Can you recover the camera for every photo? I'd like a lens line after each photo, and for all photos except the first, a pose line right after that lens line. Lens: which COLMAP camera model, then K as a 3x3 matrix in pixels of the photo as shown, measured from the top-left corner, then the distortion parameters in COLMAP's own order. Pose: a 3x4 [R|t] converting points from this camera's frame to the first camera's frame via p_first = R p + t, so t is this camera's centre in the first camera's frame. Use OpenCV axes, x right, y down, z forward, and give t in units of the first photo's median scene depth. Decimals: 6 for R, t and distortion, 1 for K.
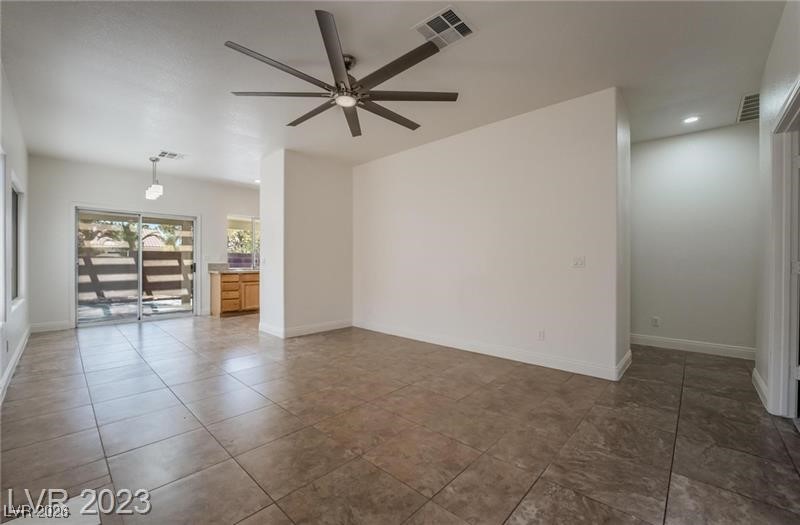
lens RADIAL K [[324.8, 0, 406.3], [0, 324.8, 262.8], [0, 0, 1]] dist [-0.024174, 0.000893]
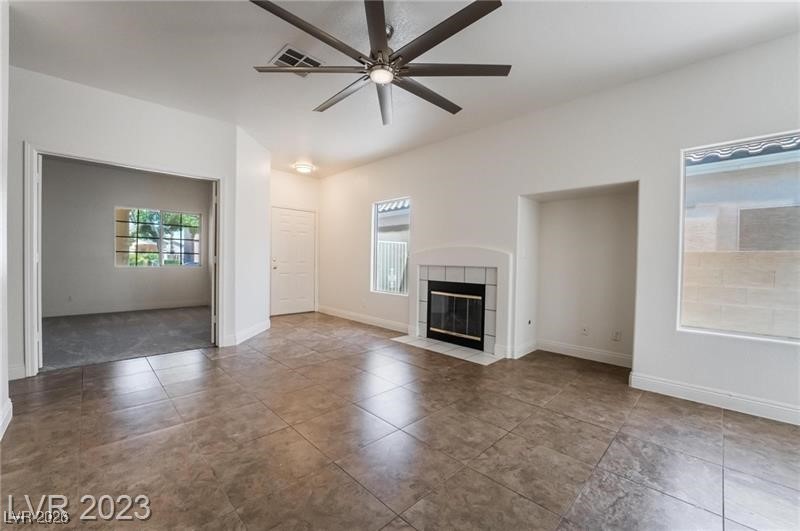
lens RADIAL K [[324.8, 0, 405.7], [0, 324.8, 264.8], [0, 0, 1]] dist [-0.024174, 0.000893]
pose [[-0.998731, -0.023363, 0.044622, -0.243770], [-0.022702, 0.999626, 0.015256, -0.003617], [-0.044961, 0.014224, -0.998887, 1.530039]]
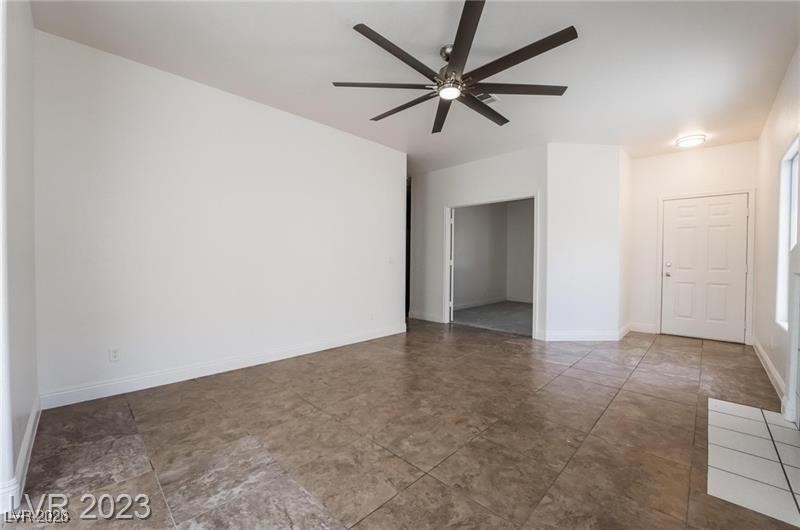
lens RADIAL K [[324.8, 0, 395.3], [0, 324.8, 264.3], [0, 0, 1]] dist [-0.024174, 0.000893]
pose [[0.043313, -0.016891, 0.998919, -0.945685], [-0.007775, 0.999821, 0.017243, -0.007297], [-0.999031, -0.008514, 0.043174, 0.908432]]
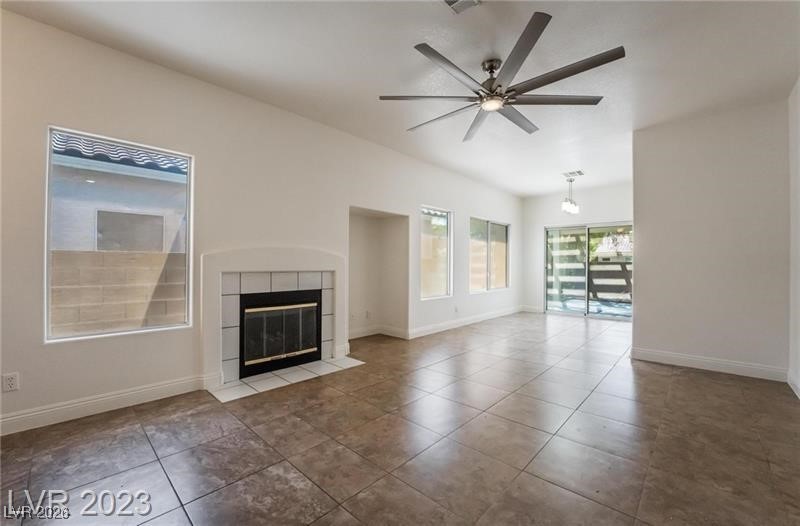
lens RADIAL K [[324.8, 0, 398.7], [0, 324.8, 264.9], [0, 0, 1]] dist [-0.024174, 0.000893]
pose [[-0.017174, -0.005657, -0.999837, 0.661530], [-0.004292, 0.999975, -0.005584, 0.001249], [0.999843, 0.004195, -0.017197, 0.593348]]
